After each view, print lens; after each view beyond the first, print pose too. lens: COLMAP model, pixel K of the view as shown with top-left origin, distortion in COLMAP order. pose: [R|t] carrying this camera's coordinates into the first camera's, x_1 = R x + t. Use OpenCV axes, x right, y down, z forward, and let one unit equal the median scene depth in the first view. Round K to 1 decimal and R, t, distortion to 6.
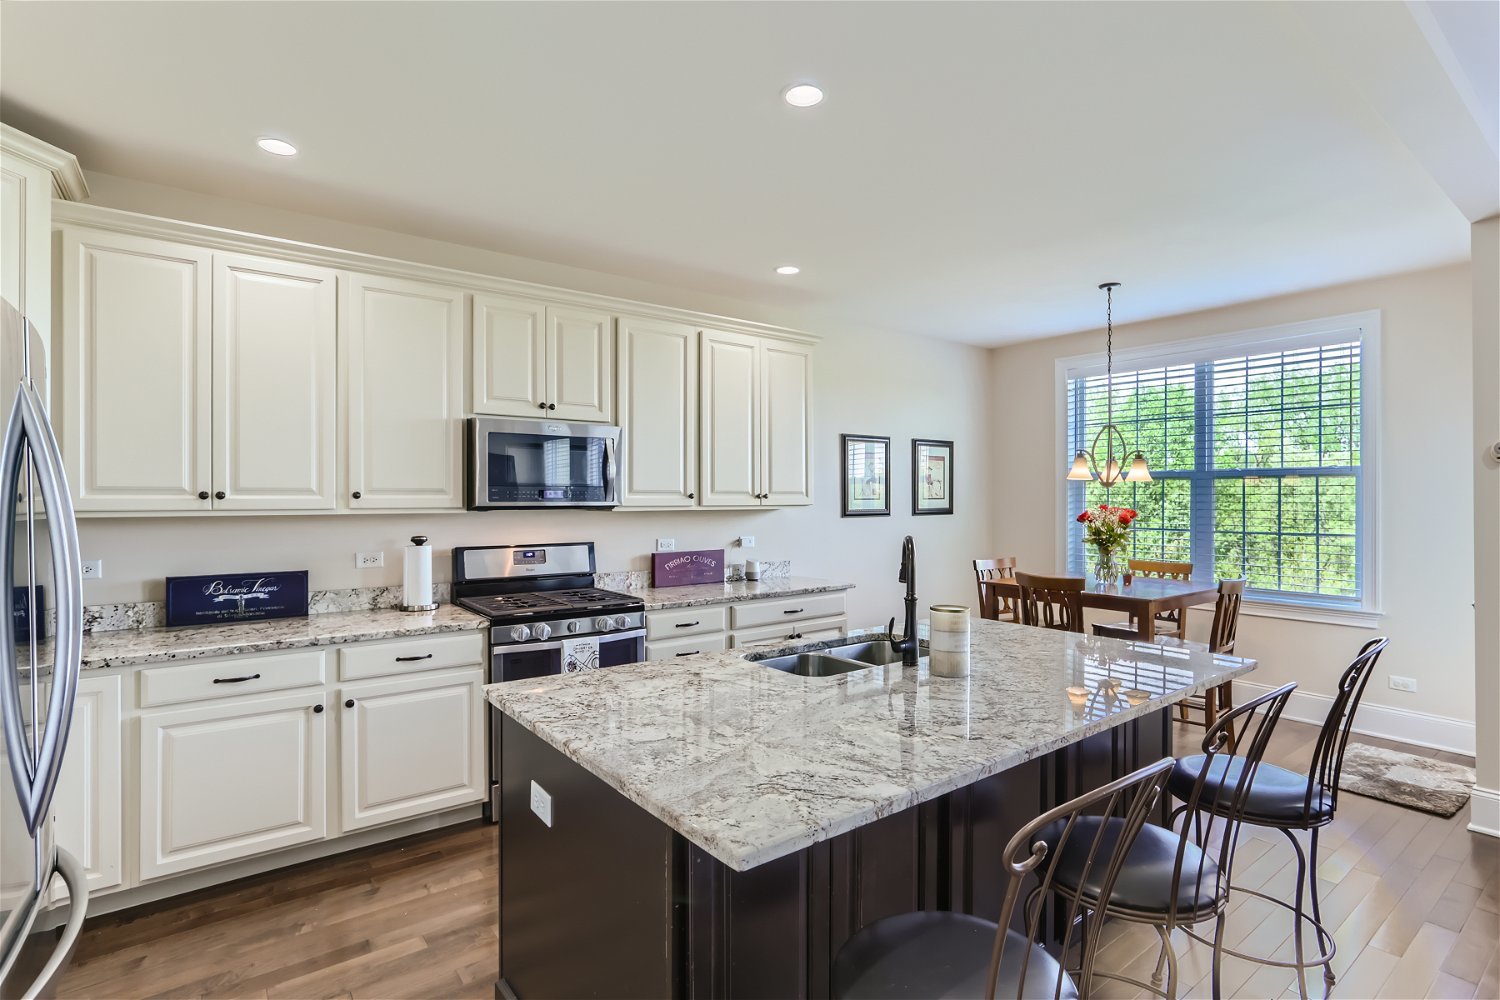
lens RADIAL K [[731.1, 0, 754.1], [0, 731.1, 501.2], [0, 0, 1]] dist [-0.001822, -0.000690]
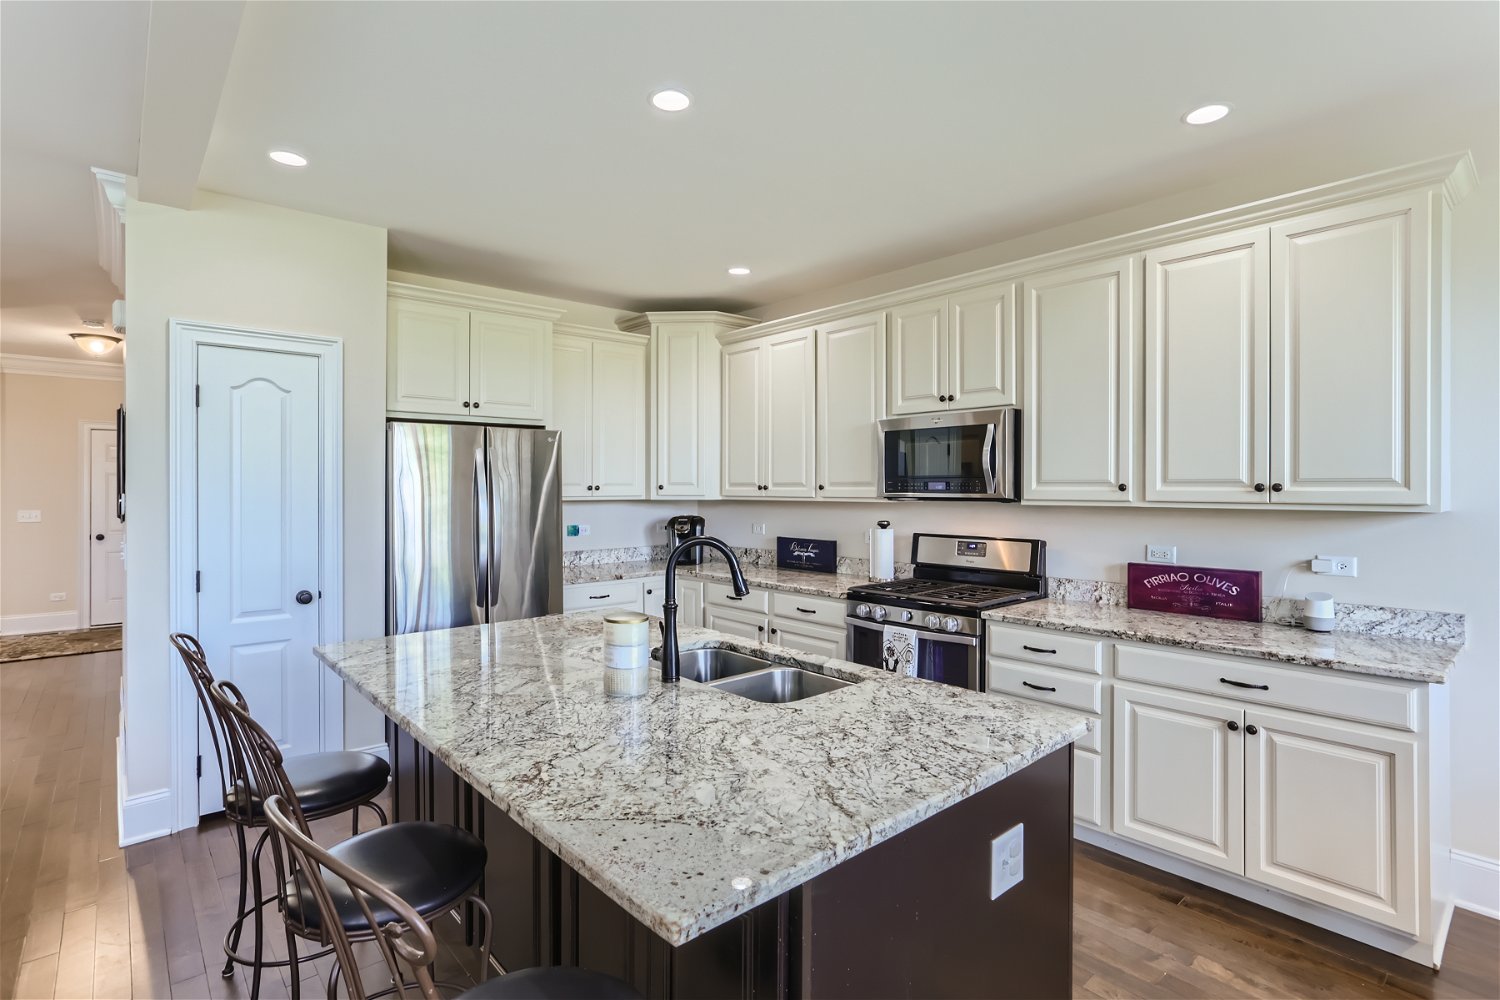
lens RADIAL K [[731.1, 0, 751.6], [0, 731.1, 489.4], [0, 0, 1]] dist [-0.001822, -0.000690]
pose [[0.094071, 0.000562, -0.995565, 0.670611], [-0.005866, 0.999983, 0.000011, -0.002850], [0.995548, 0.005839, 0.094073, 0.621133]]
